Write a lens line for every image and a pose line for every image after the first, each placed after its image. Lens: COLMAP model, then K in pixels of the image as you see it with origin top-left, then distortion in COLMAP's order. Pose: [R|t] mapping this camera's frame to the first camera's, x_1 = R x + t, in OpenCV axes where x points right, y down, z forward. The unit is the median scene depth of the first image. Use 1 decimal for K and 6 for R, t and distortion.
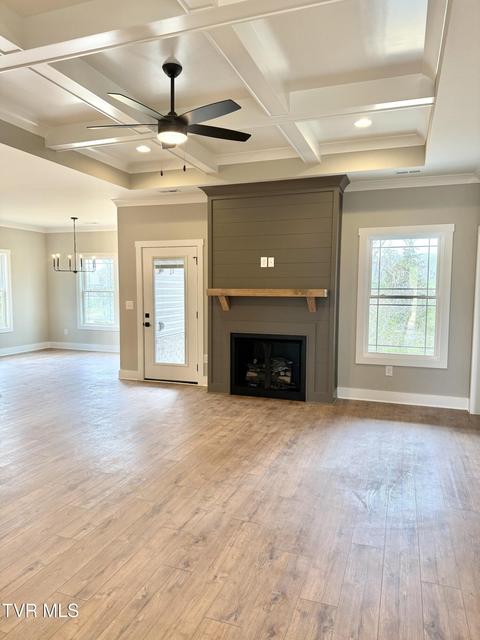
lens RADIAL K [[453.2, 0, 238.6], [0, 453.2, 320.7], [0, 0, 1]] dist [0.009390, 0.002019]
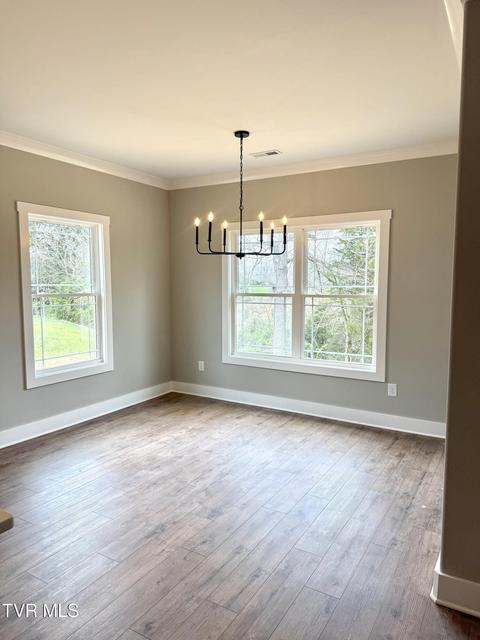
lens RADIAL K [[453.2, 0, 239.1], [0, 453.2, 319.3], [0, 0, 1]] dist [0.009390, 0.002019]
pose [[0.981446, 0.008934, -0.191530, -0.235622], [-0.006676, 0.999900, 0.012434, -0.042017], [0.191622, -0.010925, 0.981408, 0.476247]]
